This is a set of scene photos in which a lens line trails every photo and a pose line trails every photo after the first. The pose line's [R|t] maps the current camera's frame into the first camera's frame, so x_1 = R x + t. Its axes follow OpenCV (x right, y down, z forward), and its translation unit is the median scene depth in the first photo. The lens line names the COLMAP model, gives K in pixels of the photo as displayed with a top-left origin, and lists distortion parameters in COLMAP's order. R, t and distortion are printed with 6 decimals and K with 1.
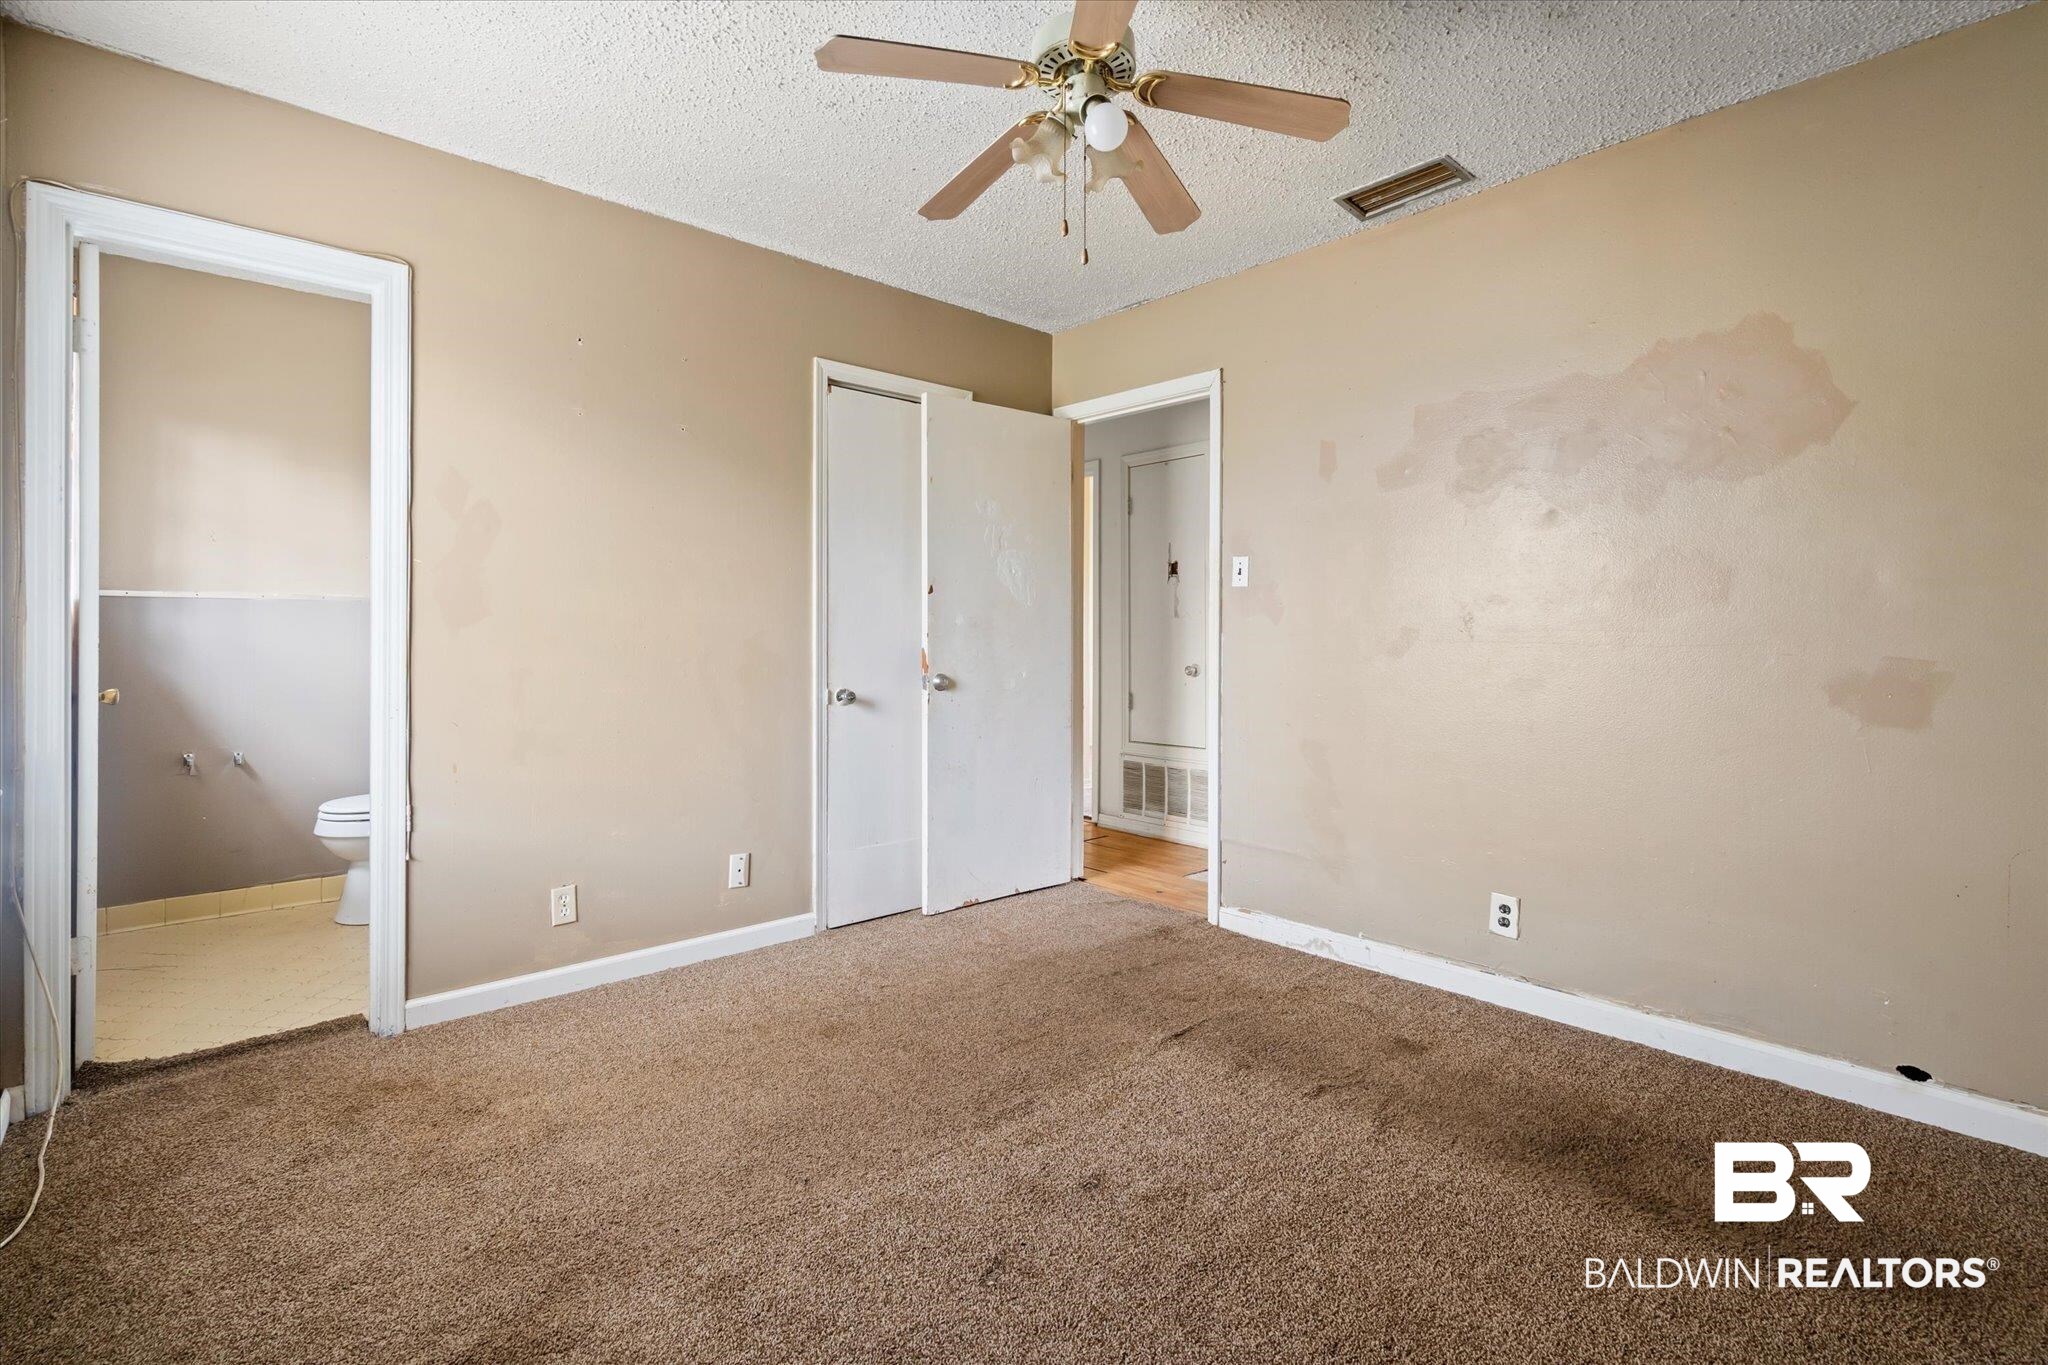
lens RADIAL K [[923.4, 0, 1020.3], [0, 923.4, 650.6], [0, 0, 1]] dist [-0.002076, -0.000070]
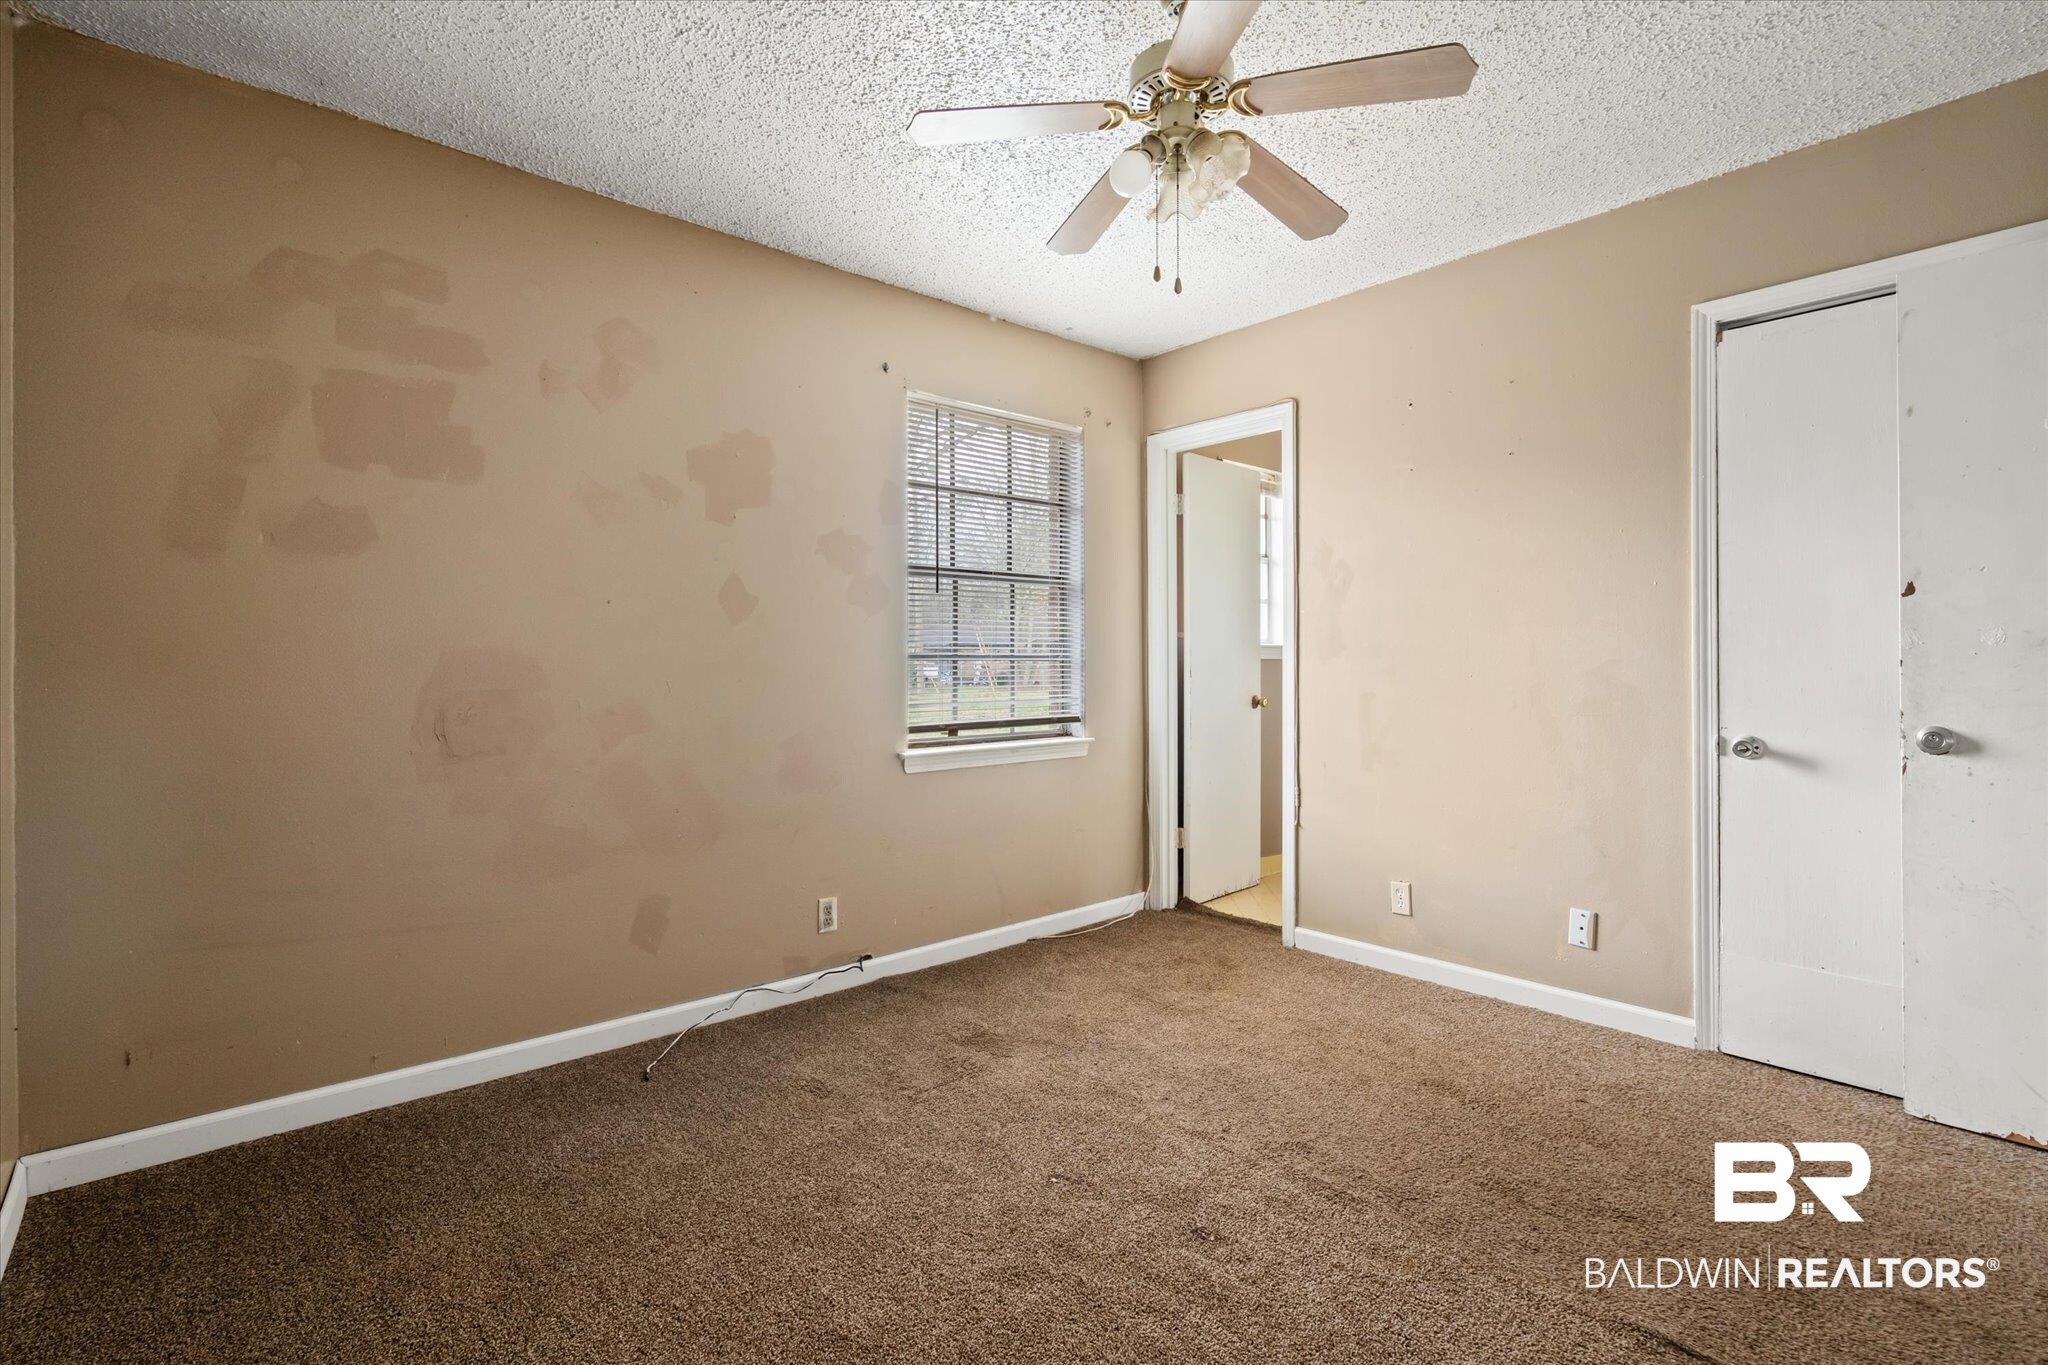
lens RADIAL K [[941.4, 0, 1014.6], [0, 941.4, 686.2], [0, 0, 1]] dist [-0.001555, 0.000171]
pose [[0.002056, 0.021350, -0.999770, 0.704546], [-0.011775, 0.999703, 0.021325, -0.009557], [0.999929, 0.011729, 0.002307, 0.529400]]
